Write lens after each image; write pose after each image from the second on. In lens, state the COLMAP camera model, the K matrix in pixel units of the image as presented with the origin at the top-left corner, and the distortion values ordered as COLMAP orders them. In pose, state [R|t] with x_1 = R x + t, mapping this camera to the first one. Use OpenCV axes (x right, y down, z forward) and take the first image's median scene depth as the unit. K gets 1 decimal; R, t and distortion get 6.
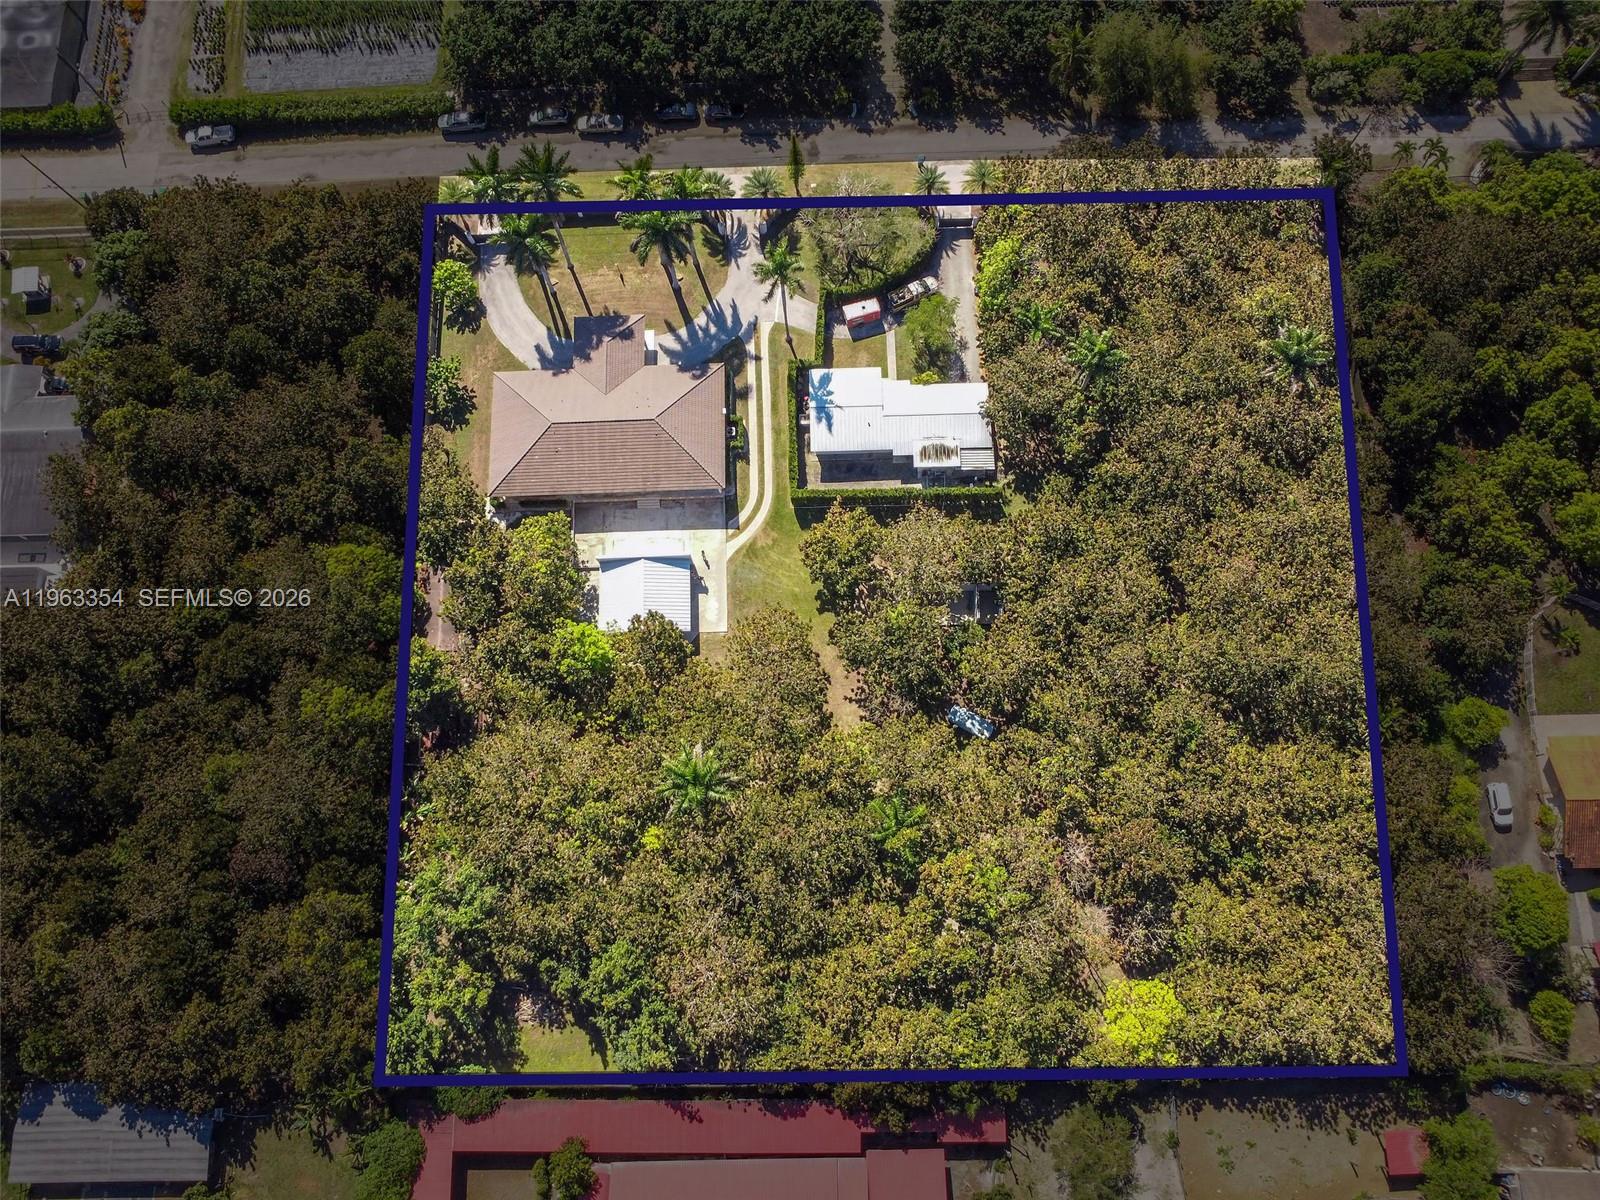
lens RADIAL K [[1152.3, 0, 811.1], [0, 1152.3, 592.1], [0, 0, 1]] dist [0.000259, -0.000541]
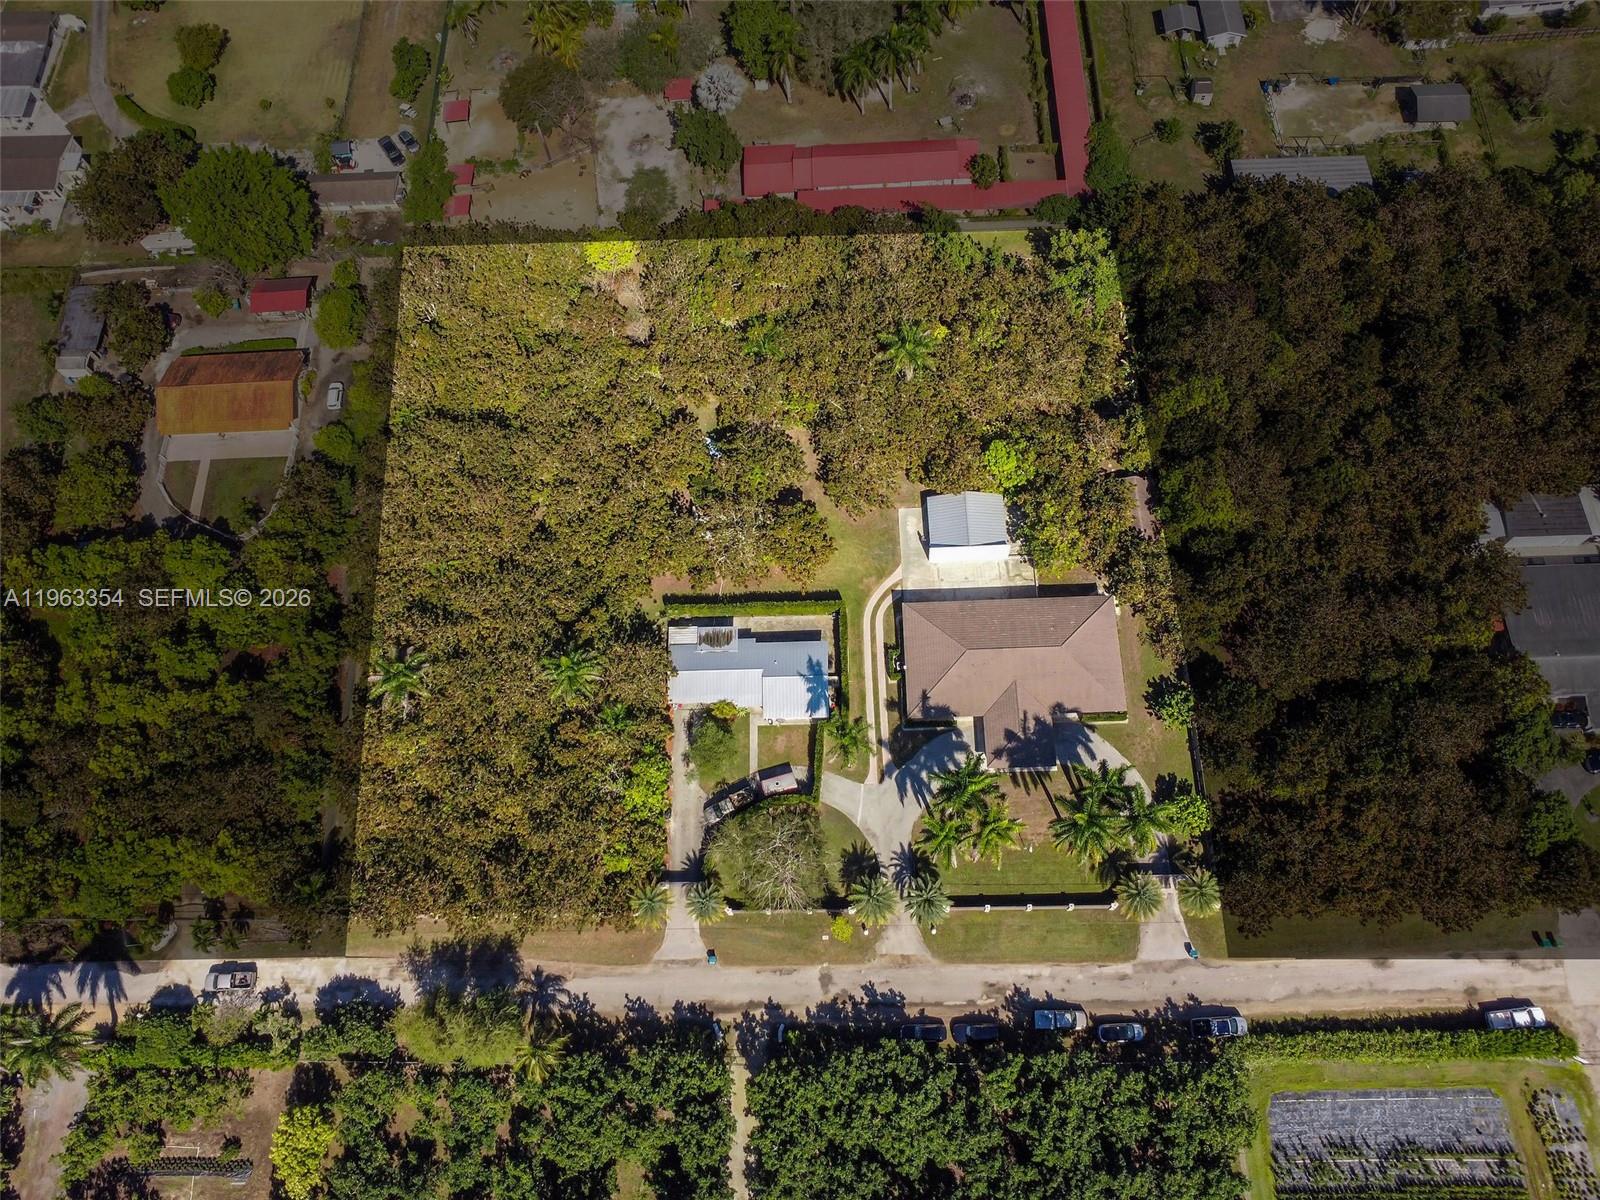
lens RADIAL K [[1152.3, 0, 811.1], [0, 1152.3, 592.1], [0, 0, 1]] dist [0.000259, -0.000541]
pose [[-0.995895, 0.026972, 0.086406, -0.080473], [0.029790, -0.803734, 0.594242, -0.733446], [0.085475, 0.594377, 0.799631, 0.065985]]
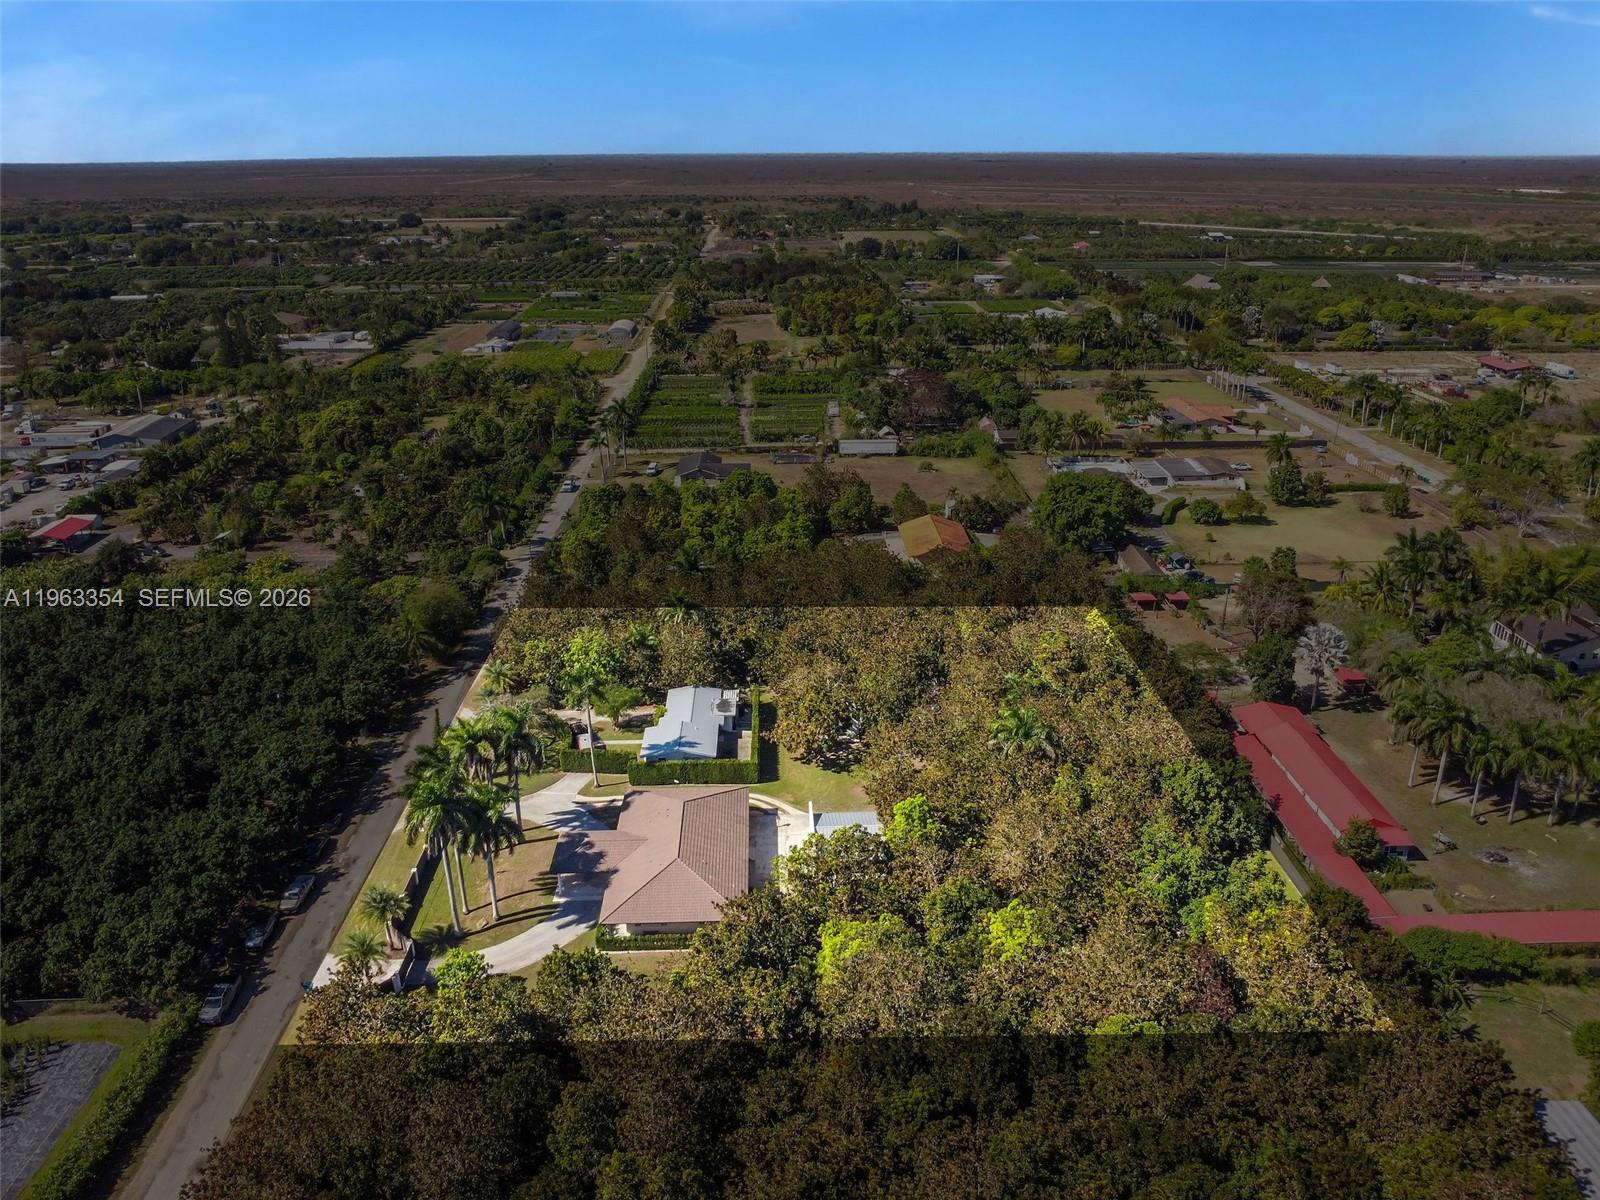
lens RADIAL K [[1152.3, 0, 811.1], [0, 1152.3, 592.1], [0, 0, 1]] dist [0.000259, -0.000541]
pose [[-0.019663, -0.311289, 0.950112, -1.026282], [0.972374, 0.215127, 0.090606, -0.164504], [-0.232599, 0.925645, 0.298459, 0.465246]]
